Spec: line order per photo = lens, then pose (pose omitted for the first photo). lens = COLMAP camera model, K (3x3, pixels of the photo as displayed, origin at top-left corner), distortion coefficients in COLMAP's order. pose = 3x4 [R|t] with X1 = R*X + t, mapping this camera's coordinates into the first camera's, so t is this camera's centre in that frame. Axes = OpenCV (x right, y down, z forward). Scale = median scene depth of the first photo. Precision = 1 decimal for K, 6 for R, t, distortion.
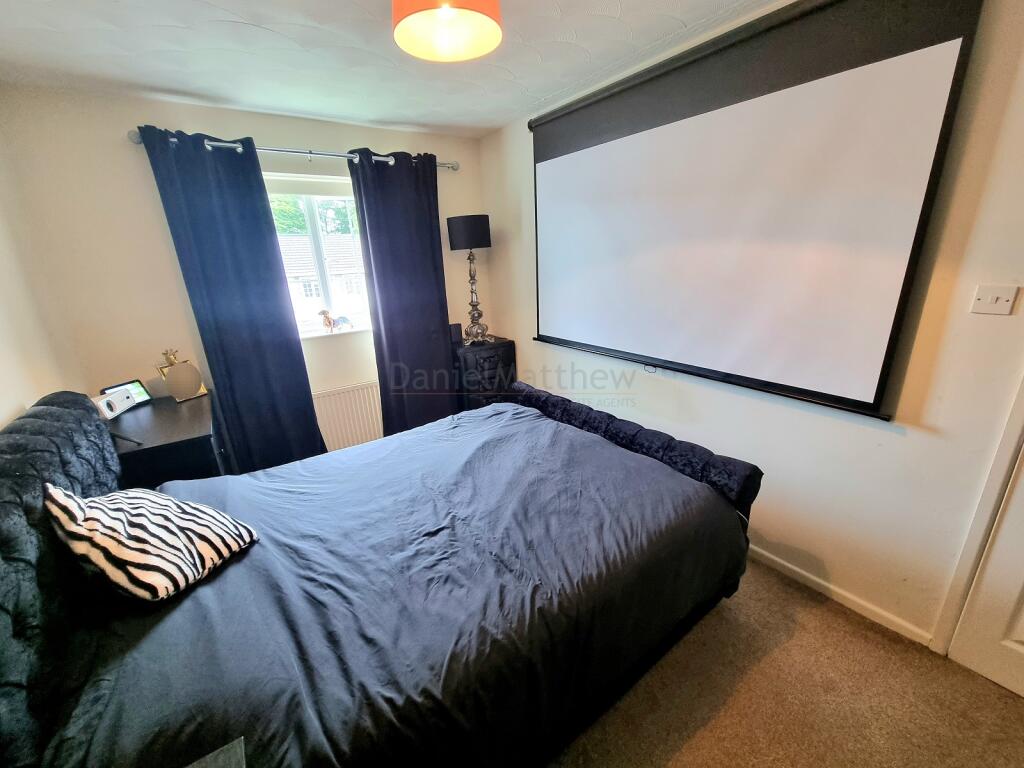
lens RADIAL K [[420.2, 0, 518.3], [0, 420.2, 395.6], [0, 0, 1]] dist [-0.001928, -0.000191]
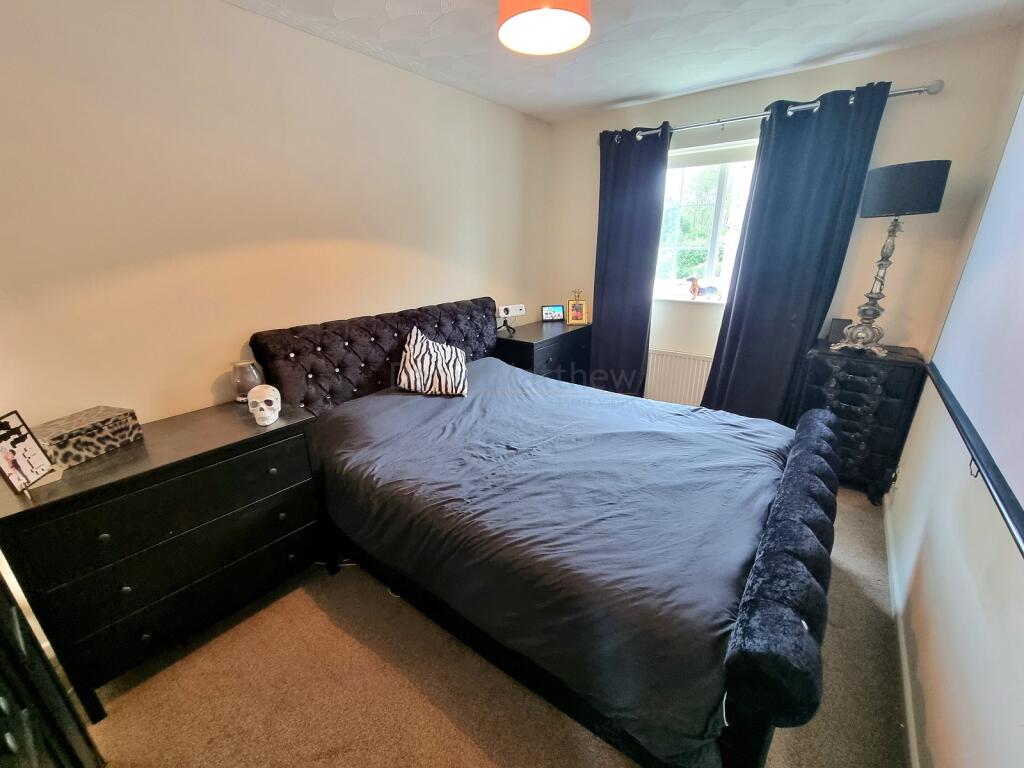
lens RADIAL K [[420.2, 0, 518.3], [0, 420.2, 395.6], [0, 0, 1]] dist [-0.001928, -0.000191]
pose [[0.293716, 0.365964, -0.883064, 0.546392], [-0.299726, 0.912481, 0.278464, -0.114932], [0.907687, 0.182888, 0.377699, 0.313071]]
